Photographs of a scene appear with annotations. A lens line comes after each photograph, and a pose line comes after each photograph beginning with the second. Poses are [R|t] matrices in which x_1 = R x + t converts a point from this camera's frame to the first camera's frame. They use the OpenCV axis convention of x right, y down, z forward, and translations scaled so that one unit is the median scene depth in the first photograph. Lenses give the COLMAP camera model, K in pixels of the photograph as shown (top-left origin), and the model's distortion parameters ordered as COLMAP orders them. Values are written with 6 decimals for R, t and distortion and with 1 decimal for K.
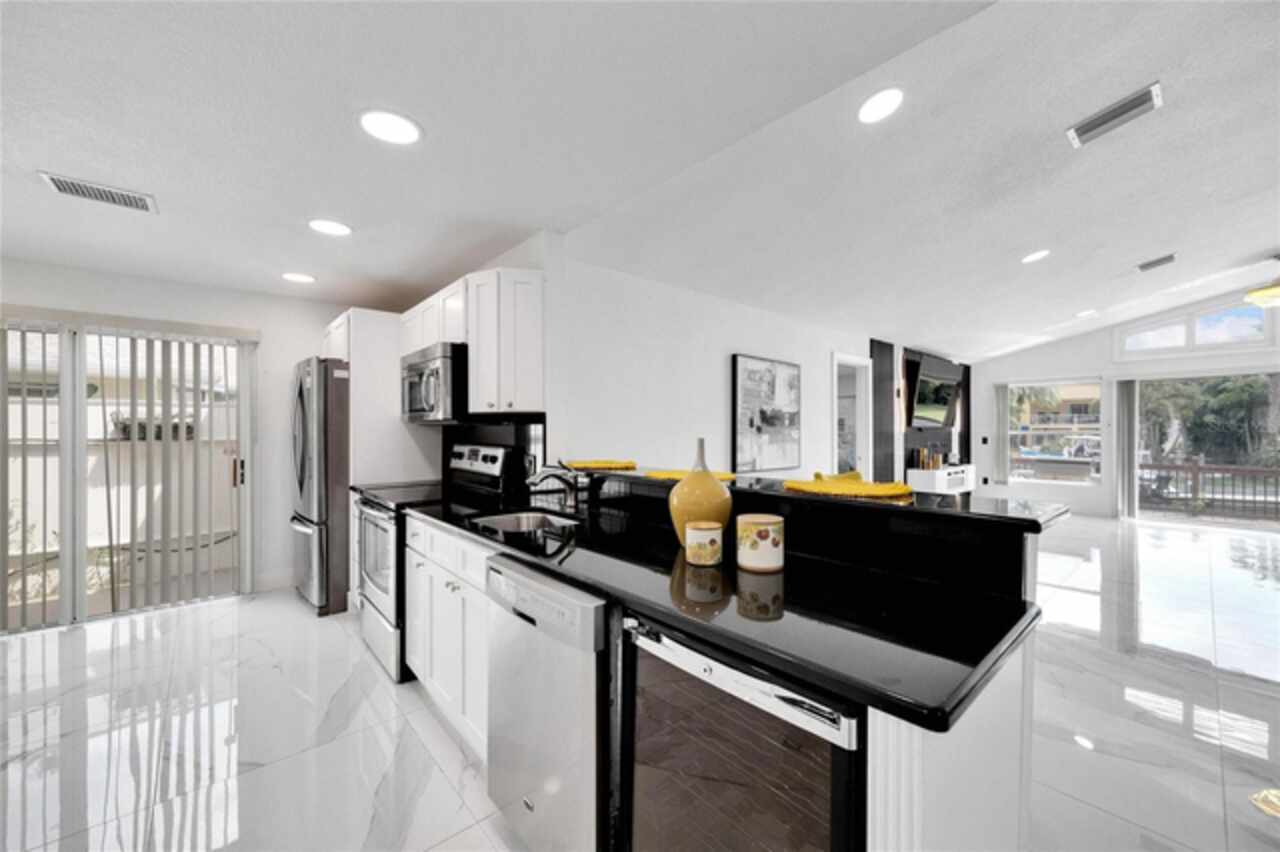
lens RADIAL K [[482.5, 0, 640.0], [0, 482.5, 426.0], [0, 0, 1]] dist [-0.002052, -0.000022]
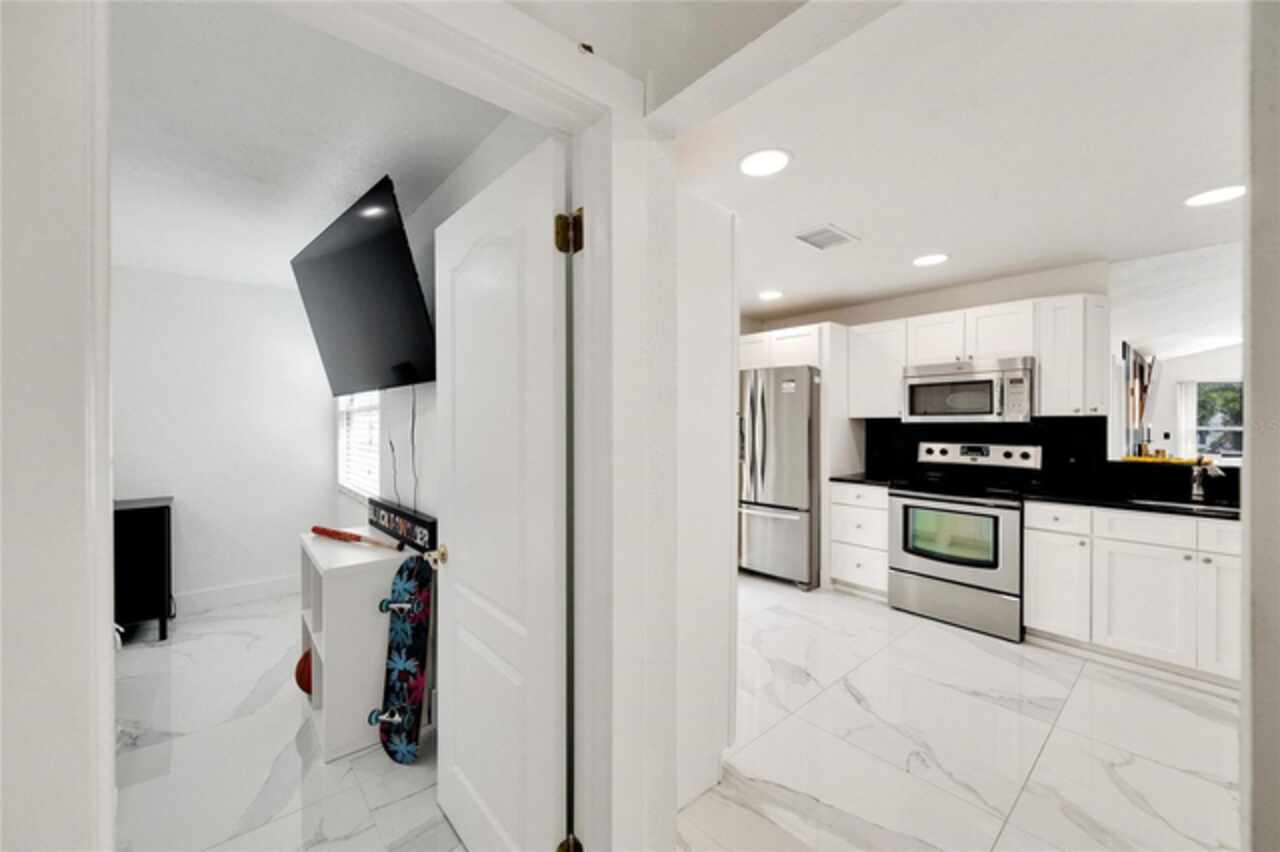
lens RADIAL K [[482.5, 0, 640.0], [0, 482.5, 426.0], [0, 0, 1]] dist [-0.002052, -0.000022]
pose [[0.999715, 0.000394, -0.023857, -0.965137], [-0.000053, 0.999898, 0.014309, -0.014752], [0.023860, -0.014304, 0.999613, -0.149871]]
